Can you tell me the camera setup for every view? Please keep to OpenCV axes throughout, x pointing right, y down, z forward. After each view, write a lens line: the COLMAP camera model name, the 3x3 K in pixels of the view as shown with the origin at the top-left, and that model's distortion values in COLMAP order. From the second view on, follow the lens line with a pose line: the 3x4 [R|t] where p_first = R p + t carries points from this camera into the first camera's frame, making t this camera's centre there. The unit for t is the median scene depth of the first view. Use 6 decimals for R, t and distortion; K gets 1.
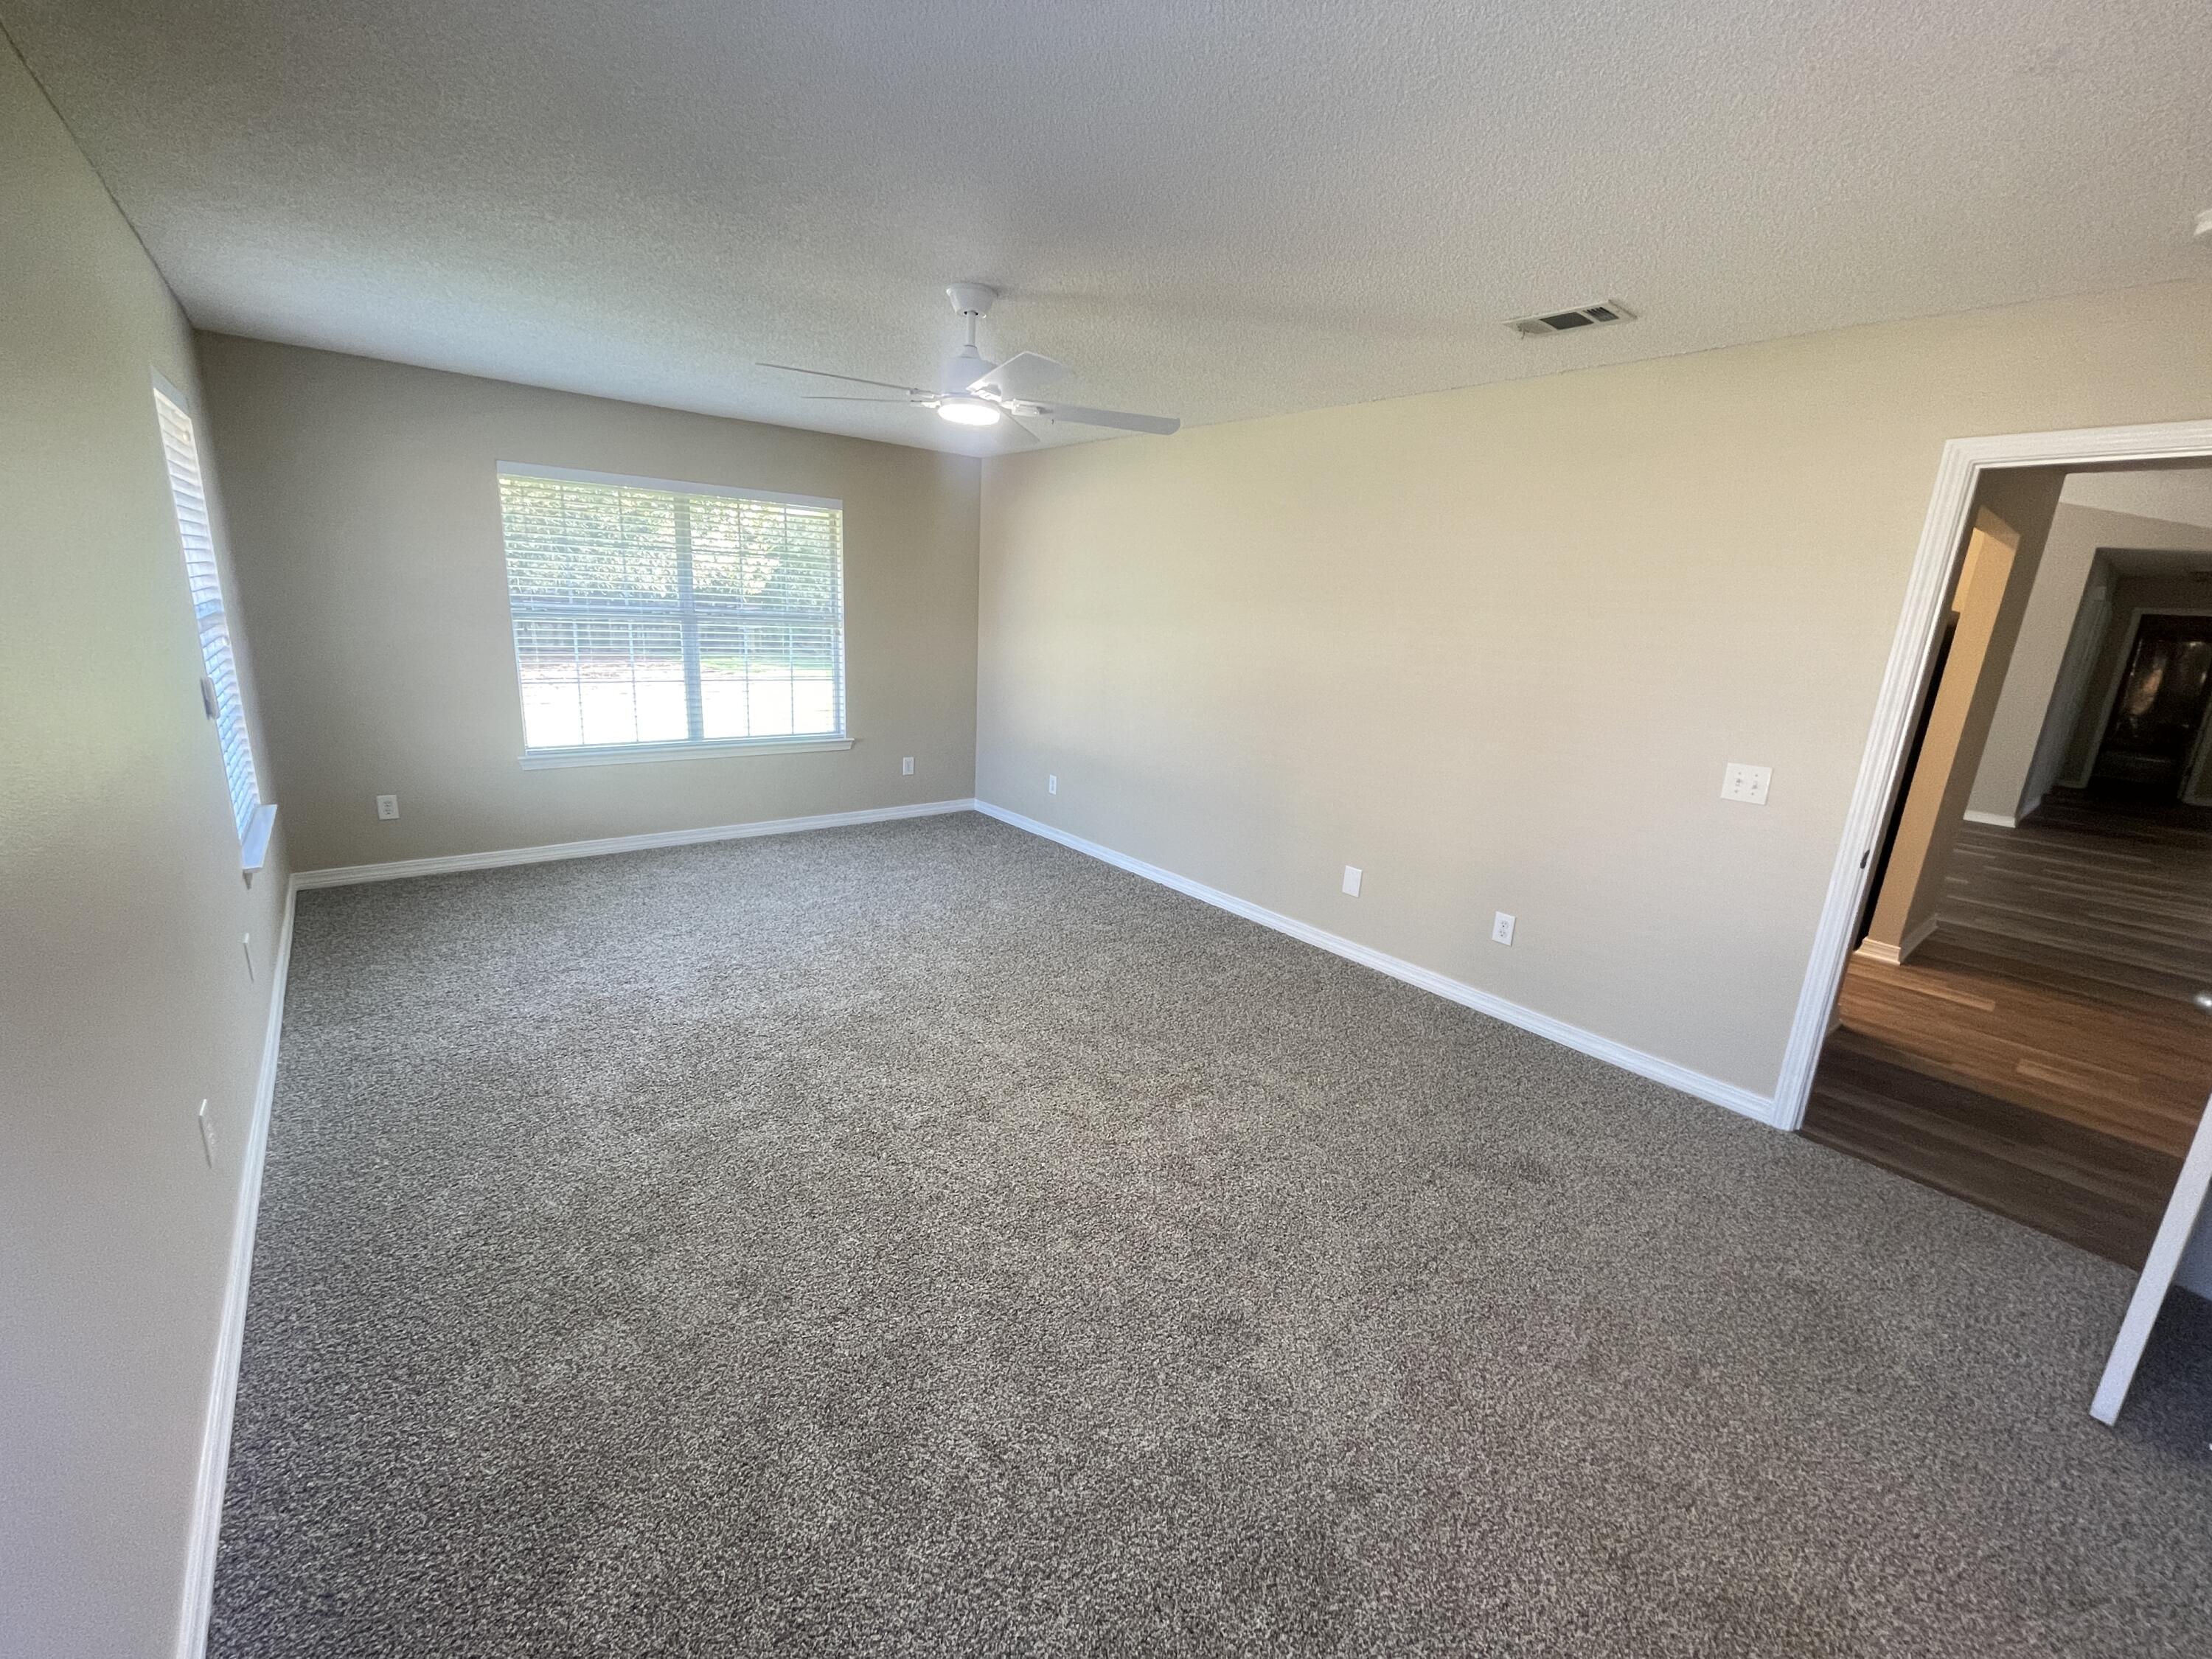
lens RADIAL K [[893.7, 0, 1095.3], [0, 893.7, 818.6], [0, 0, 1]] dist [0.008566, -0.000054]
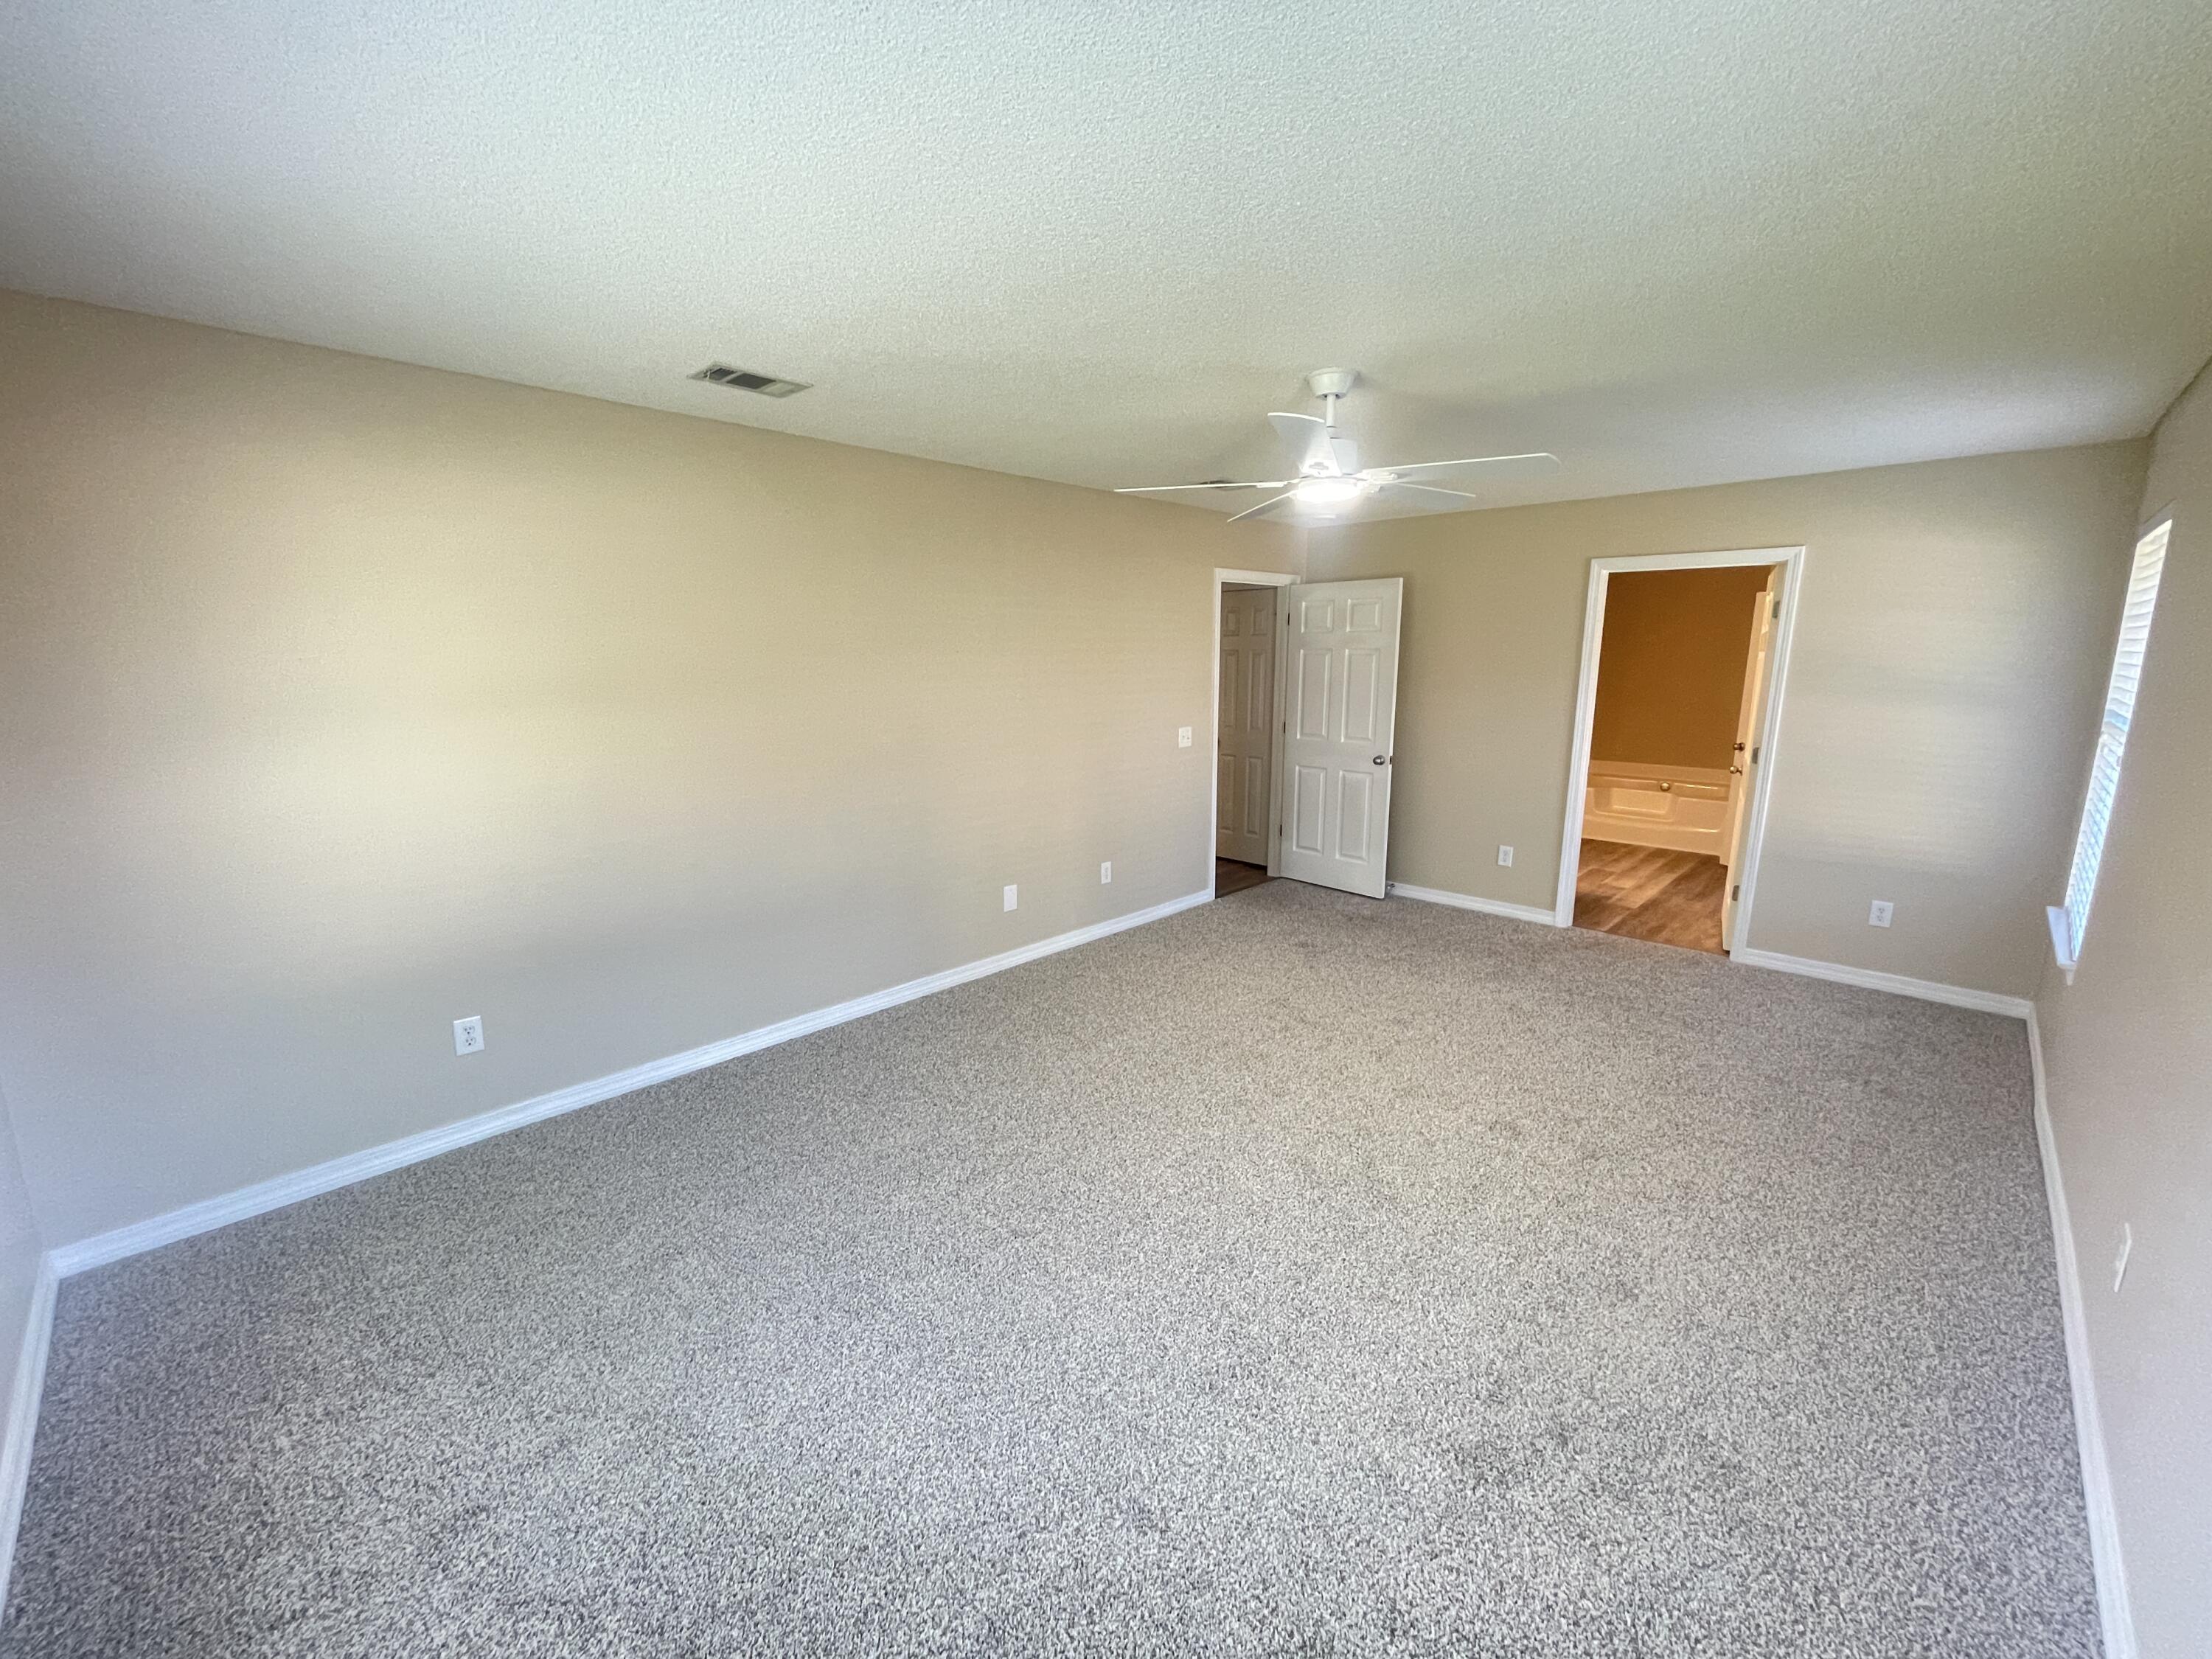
lens RADIAL K [[893.7, 0, 1094.9], [0, 893.7, 830.3], [0, 0, 1]] dist [0.008566, -0.000054]
pose [[-0.122072, -0.234230, 0.964487, -0.707732], [0.240769, 0.935740, 0.257722, -0.245609], [-0.962875, 0.263679, -0.057832, 0.852991]]
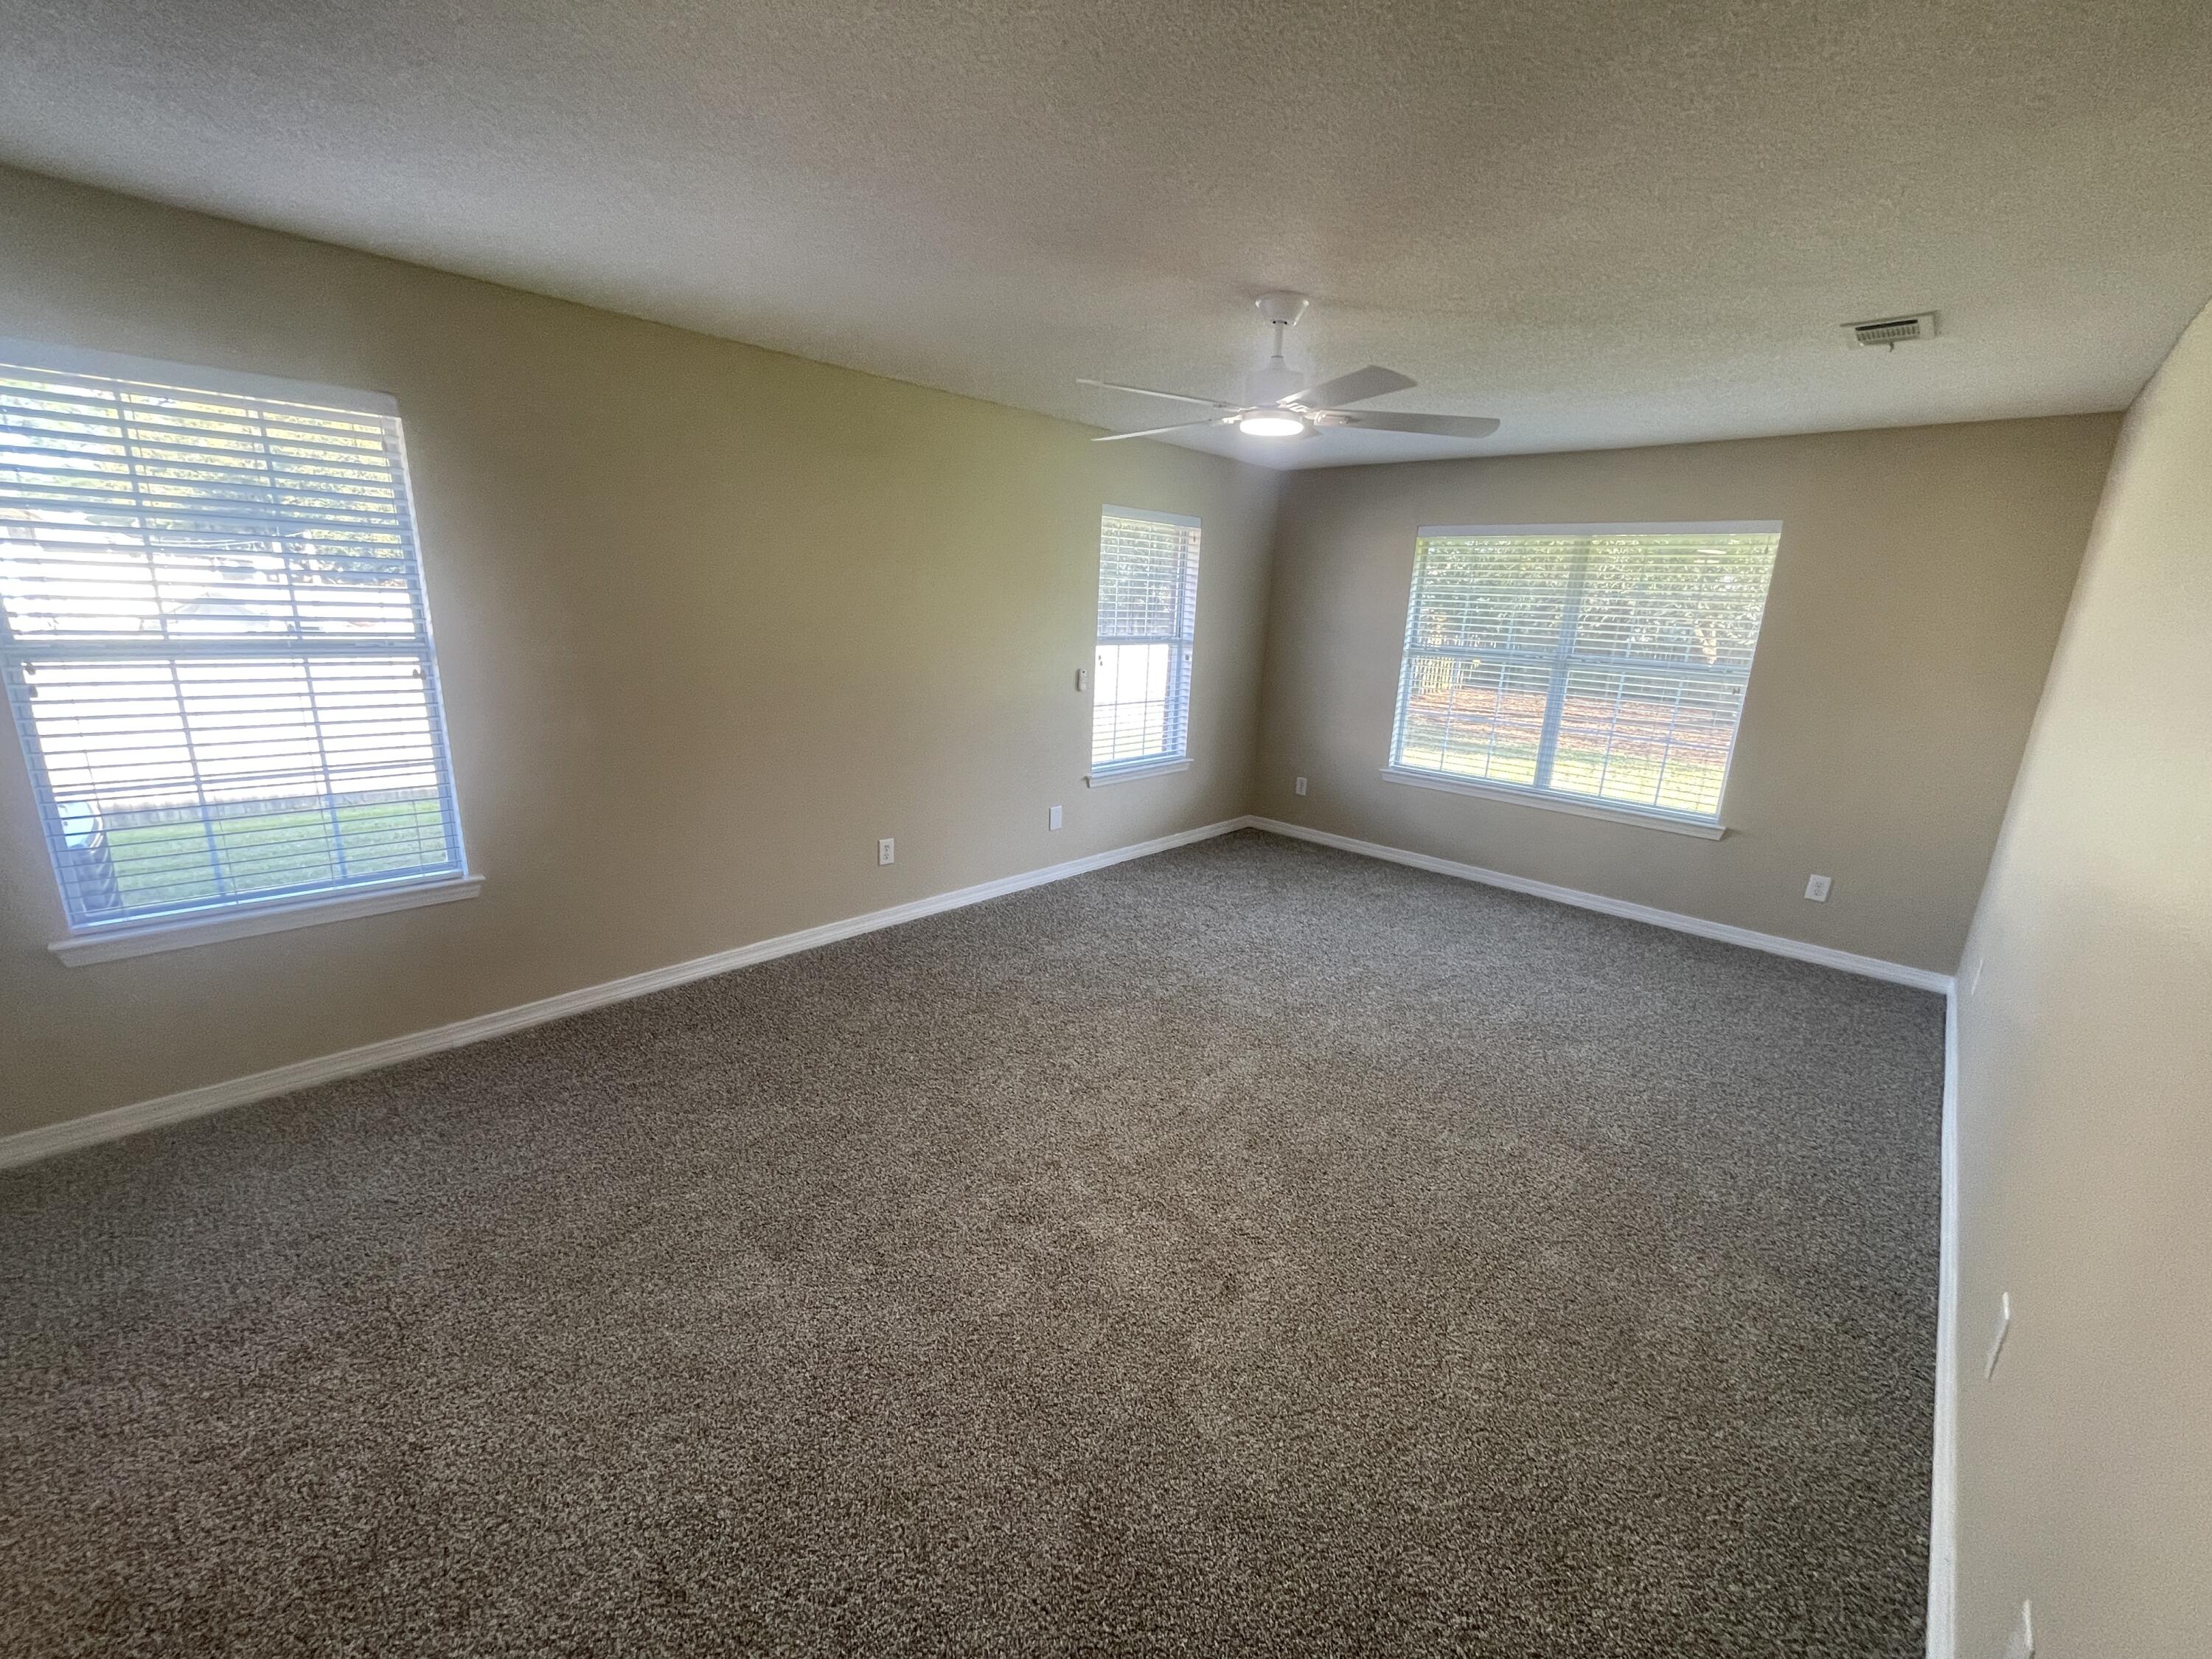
lens RADIAL K [[893.7, 0, 1106.9], [0, 893.7, 838.4], [0, 0, 1]] dist [0.008566, -0.000054]
pose [[0.141131, 0.213128, -0.966777, 0.516173], [-0.272713, 0.947138, 0.168988, -0.086488], [0.951688, 0.239804, 0.191793, 0.461126]]
